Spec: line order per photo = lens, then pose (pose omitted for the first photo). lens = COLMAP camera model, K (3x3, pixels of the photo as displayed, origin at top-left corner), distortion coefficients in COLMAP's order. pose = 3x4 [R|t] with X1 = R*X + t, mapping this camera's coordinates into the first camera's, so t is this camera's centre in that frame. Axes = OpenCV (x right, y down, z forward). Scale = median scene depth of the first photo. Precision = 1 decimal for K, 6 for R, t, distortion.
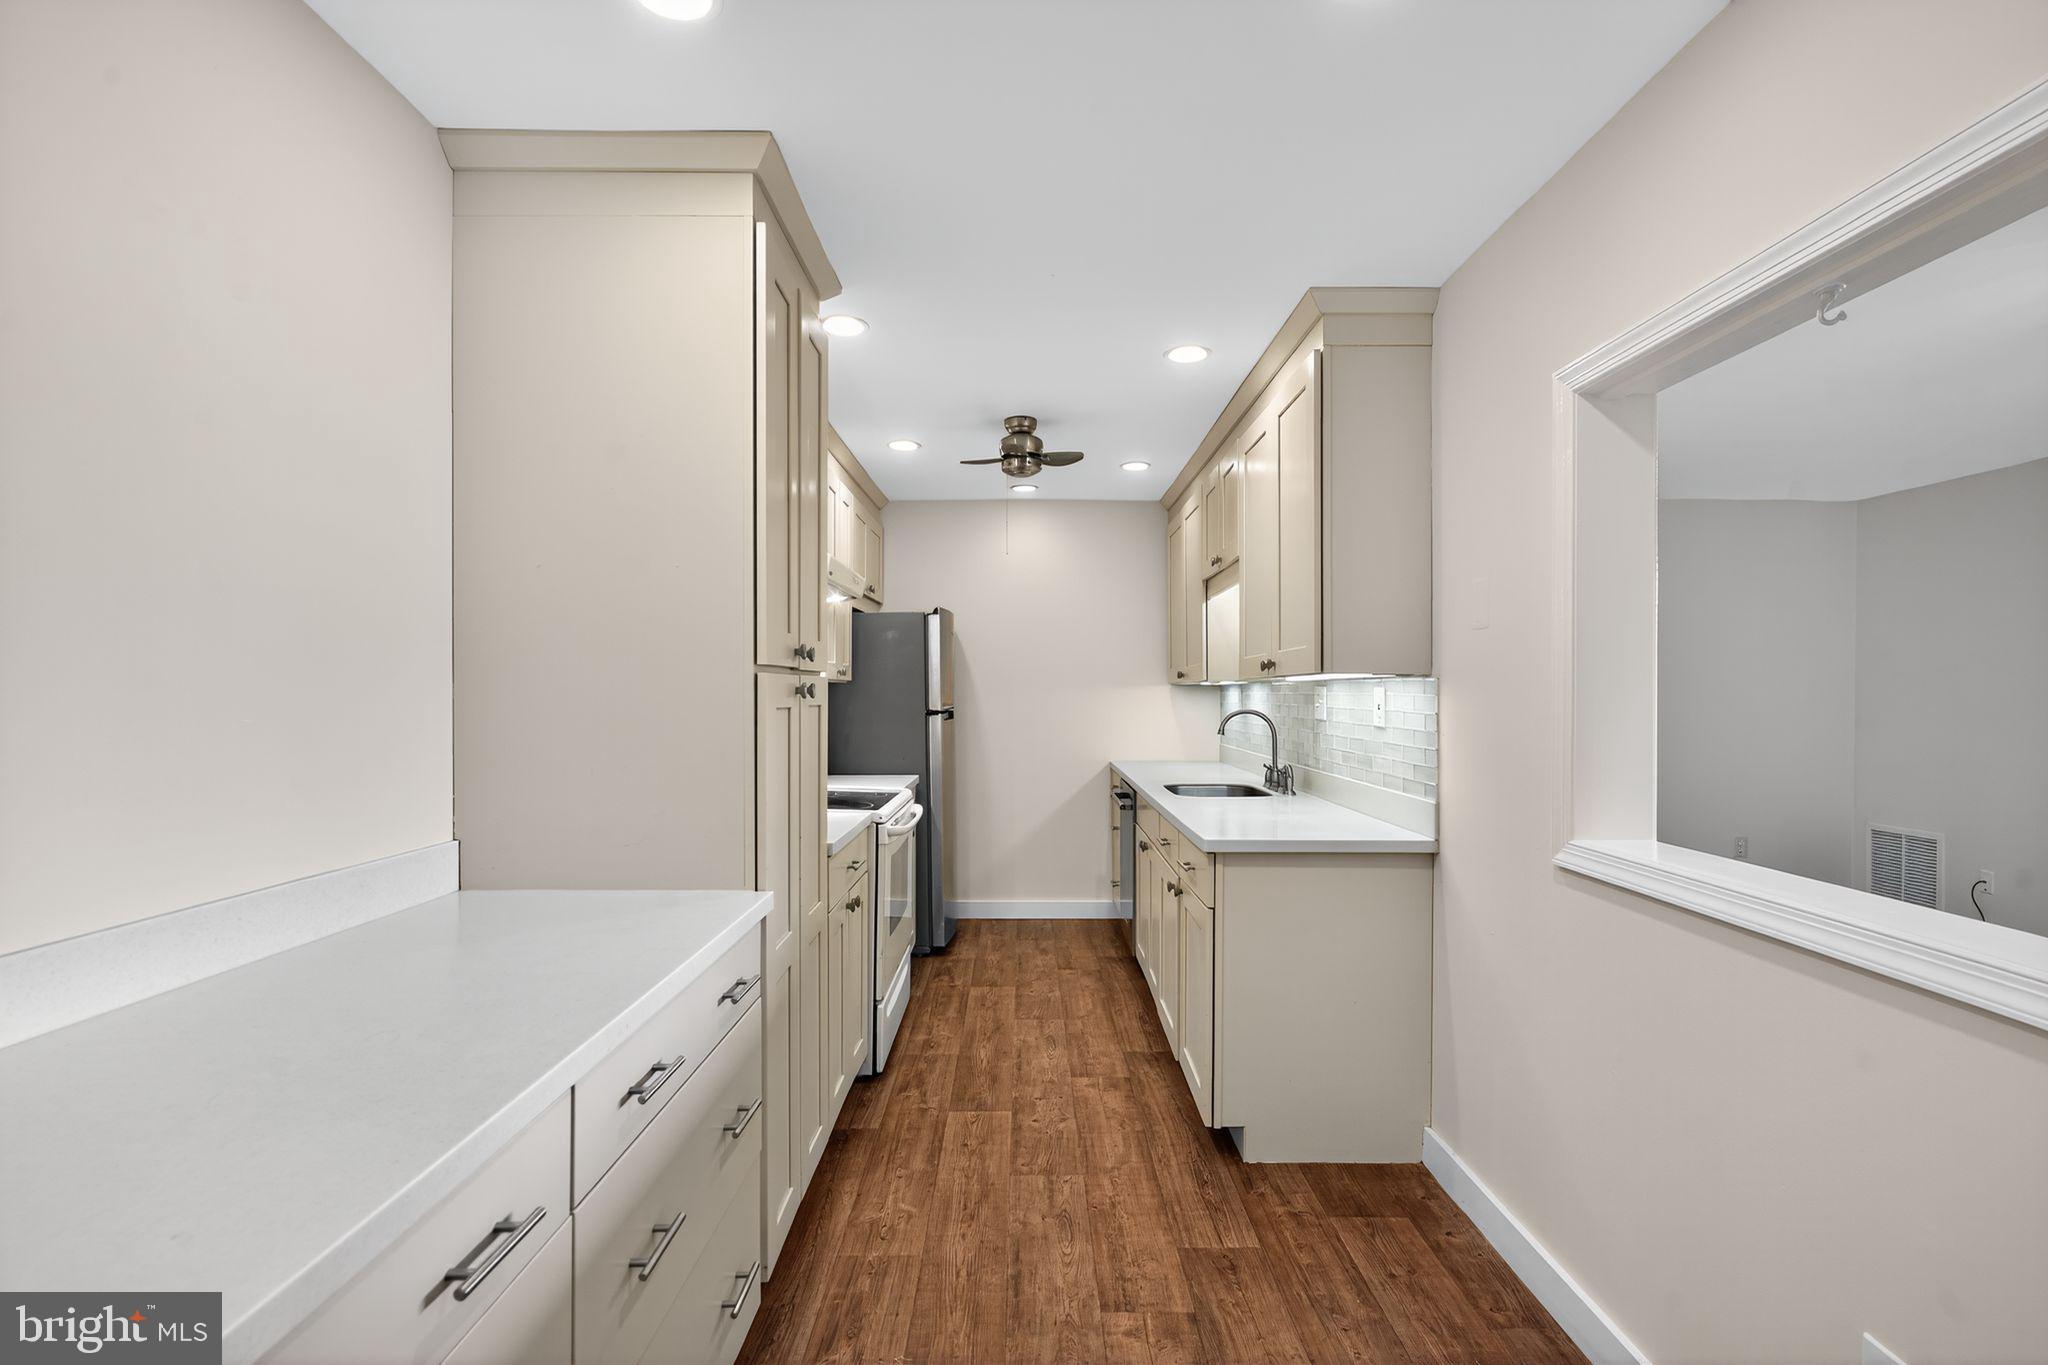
lens RADIAL K [[918.9, 0, 1022.9], [0, 918.9, 686.6], [0, 0, 1]] dist [-0.004861, 0.001583]
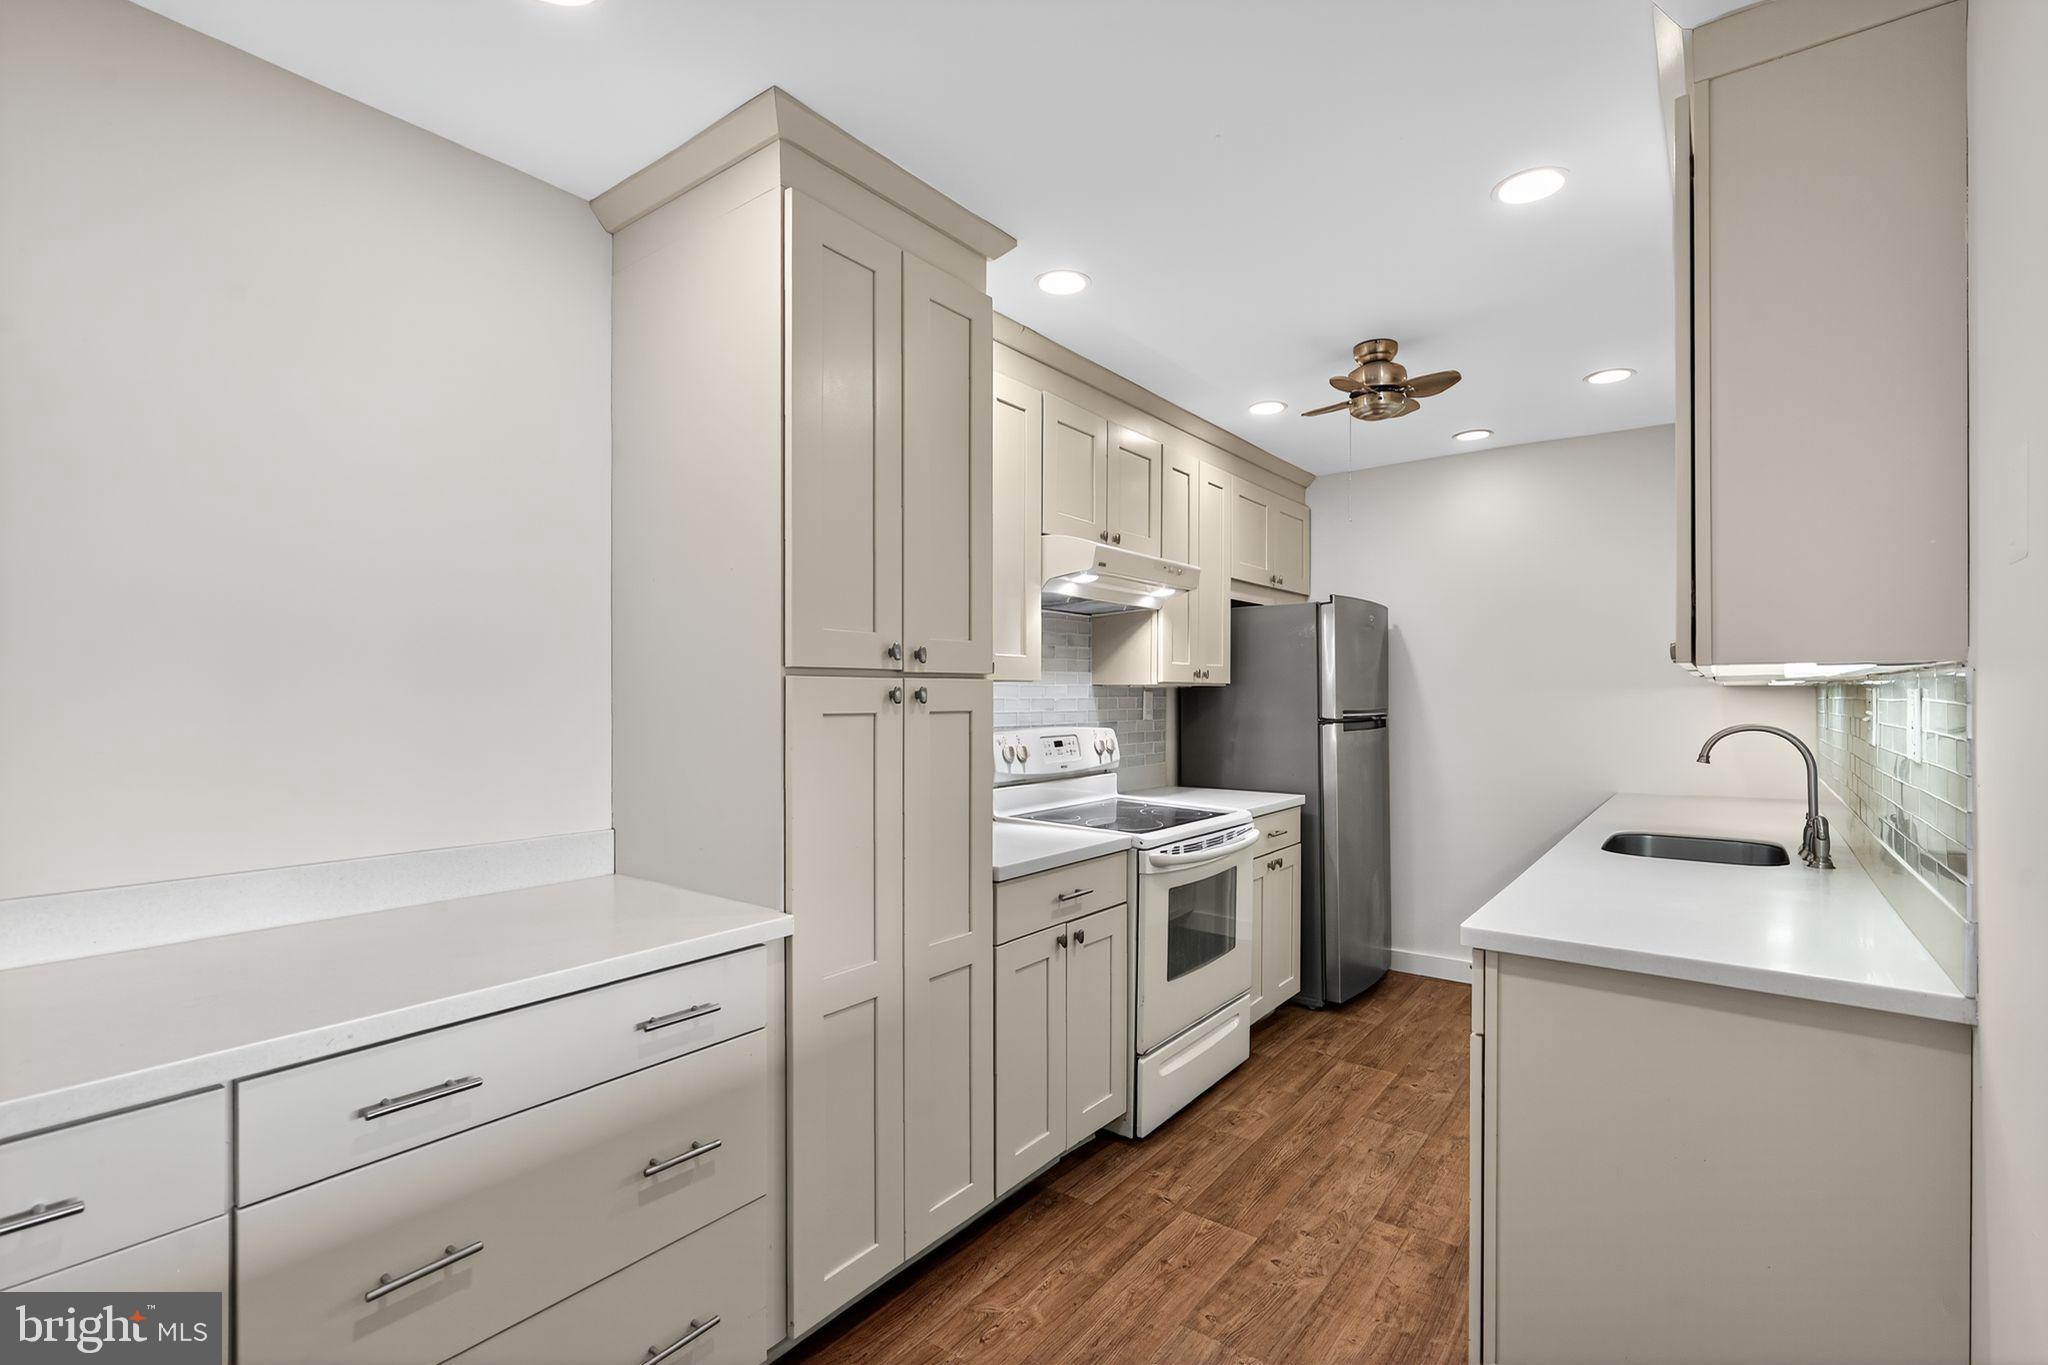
lens RADIAL K [[918.9, 0, 1024.2], [0, 918.9, 690.9], [0, 0, 1]] dist [-0.004861, 0.001583]
pose [[0.796568, -0.002322, -0.604544, 0.268277], [0.003116, 0.999995, 0.000264, 0.000076], [0.604541, -0.002094, 0.796572, 0.237432]]
